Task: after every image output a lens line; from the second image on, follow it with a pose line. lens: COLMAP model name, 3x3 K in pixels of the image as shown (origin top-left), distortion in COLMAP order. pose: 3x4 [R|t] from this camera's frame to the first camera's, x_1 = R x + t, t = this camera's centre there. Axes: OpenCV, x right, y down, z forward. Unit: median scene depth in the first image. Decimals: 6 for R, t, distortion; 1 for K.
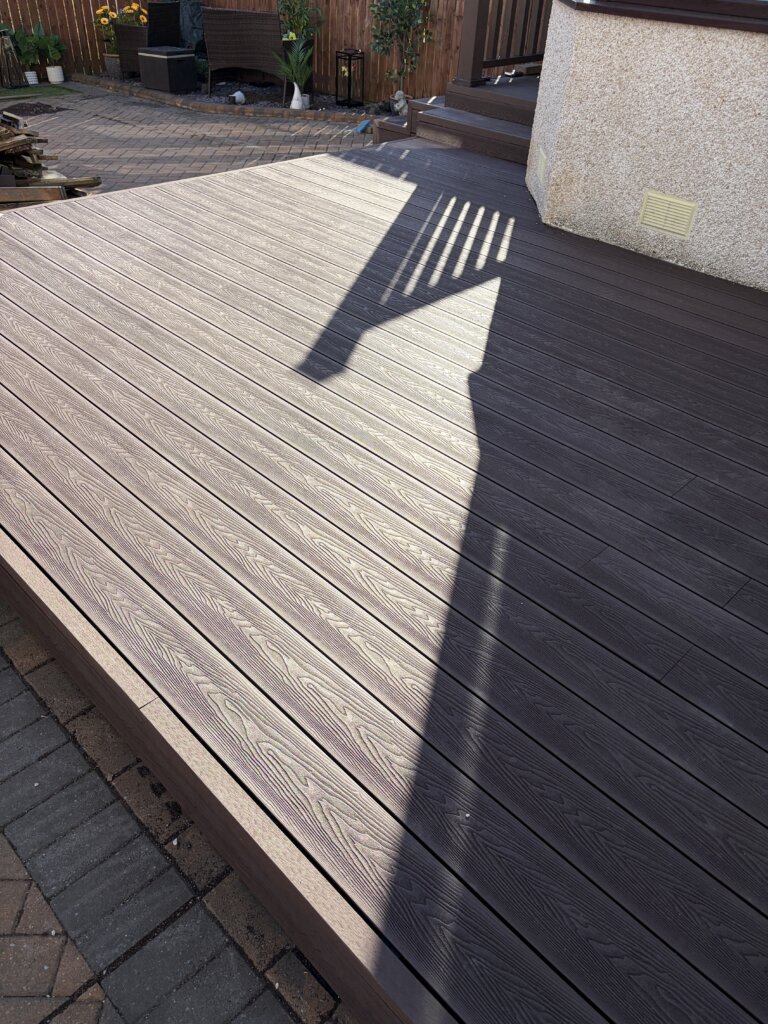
lens RADIAL K [[770.3, 0, 381.5], [0, 770.3, 513.6], [0, 0, 1]] dist [0.053074, -0.056688]
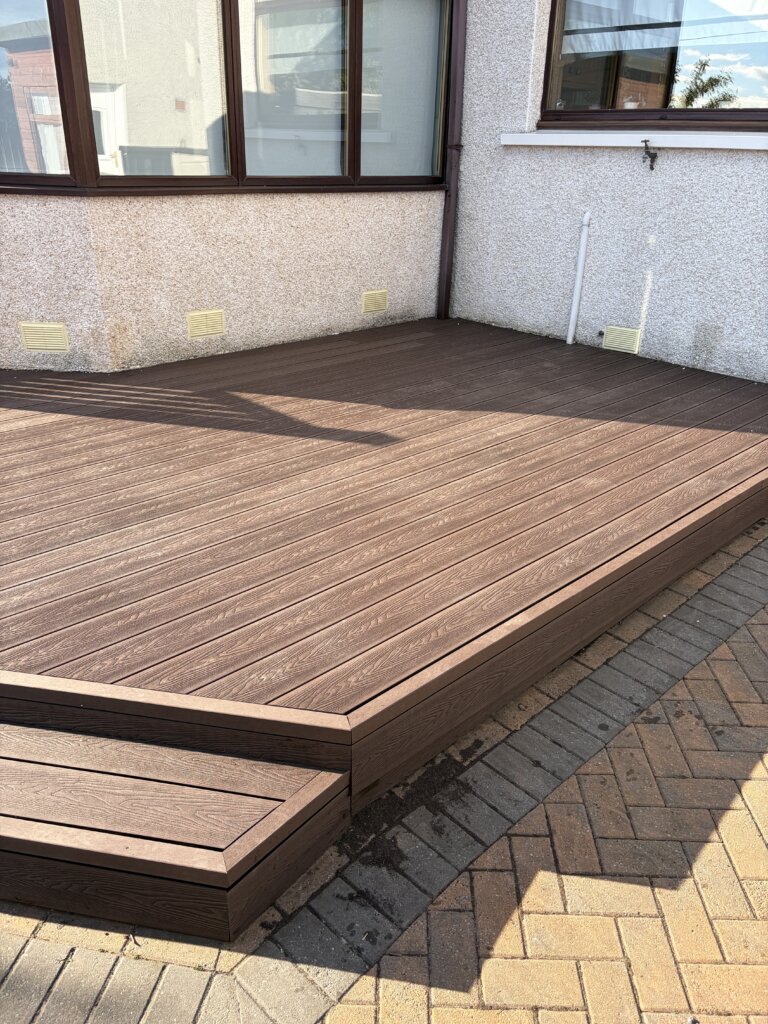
lens RADIAL K [[770.3, 0, 384.2], [0, 770.3, 510.0], [0, 0, 1]] dist [0.053074, -0.056688]
pose [[0.024633, -0.463326, 0.885845, -1.001968], [0.595164, 0.718763, 0.359387, -0.472647], [-0.803226, 0.518371, 0.293460, 0.554287]]
